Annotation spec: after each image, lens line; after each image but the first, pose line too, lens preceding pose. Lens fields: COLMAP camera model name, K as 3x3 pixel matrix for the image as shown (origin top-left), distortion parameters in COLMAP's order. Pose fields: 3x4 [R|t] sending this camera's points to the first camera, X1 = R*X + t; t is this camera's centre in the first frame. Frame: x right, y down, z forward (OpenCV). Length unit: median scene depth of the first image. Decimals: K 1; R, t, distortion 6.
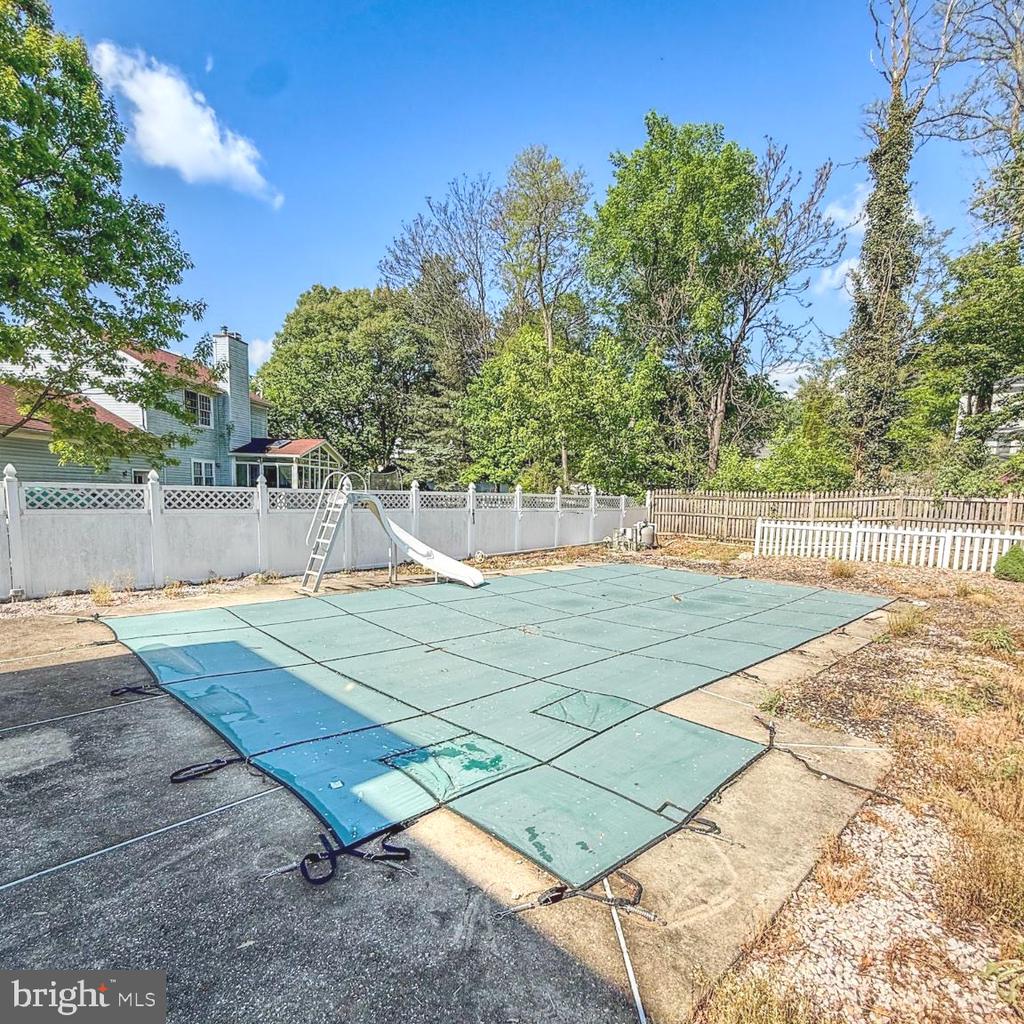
lens RADIAL K [[554.6, 0, 533.1], [0, 554.6, 562.3], [0, 0, 1]] dist [-0.001063, -0.000936]
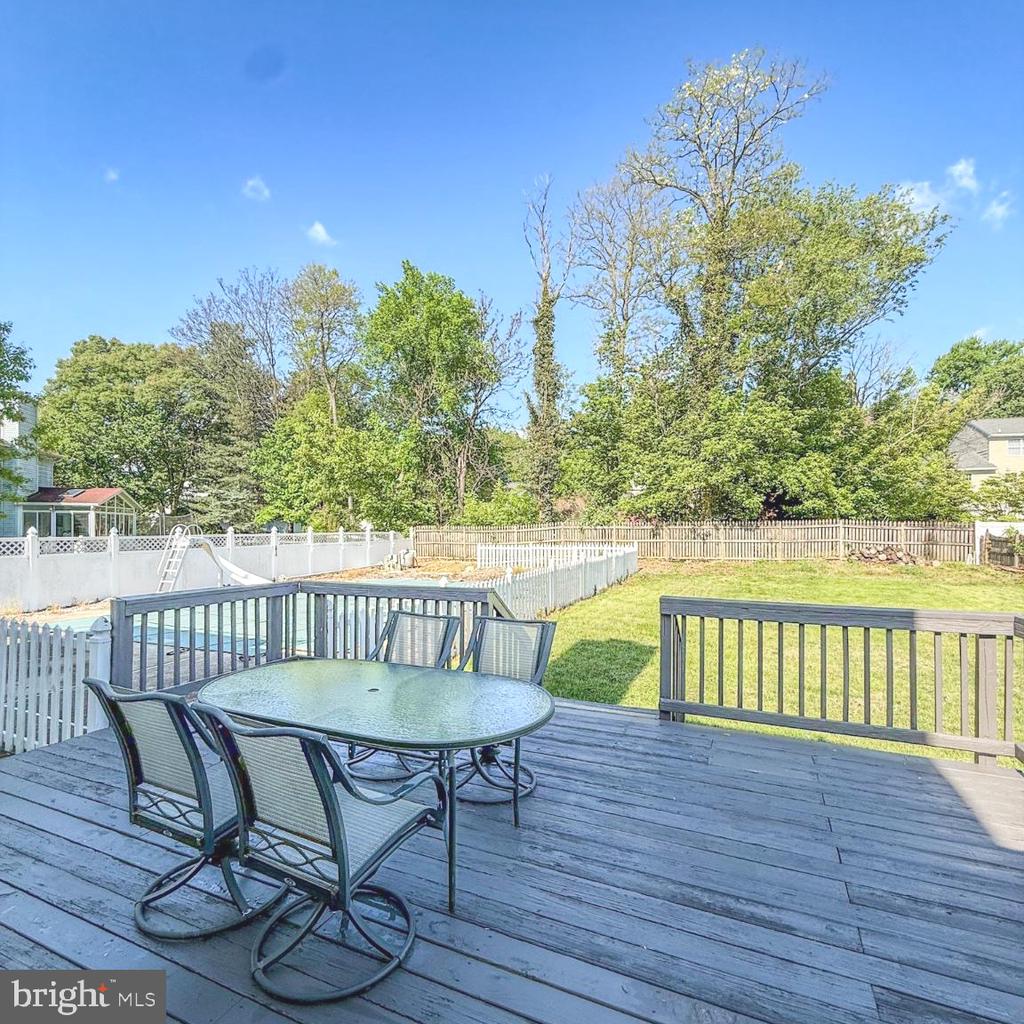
lens RADIAL K [[554.6, 0, 519.8], [0, 554.6, 530.2], [0, 0, 1]] dist [-0.001063, -0.000936]
pose [[0.944340, -0.033113, 0.327301, 0.008029], [0.069935, 0.992387, -0.101379, 0.027637], [-0.321452, 0.118626, 0.939466, -0.279971]]
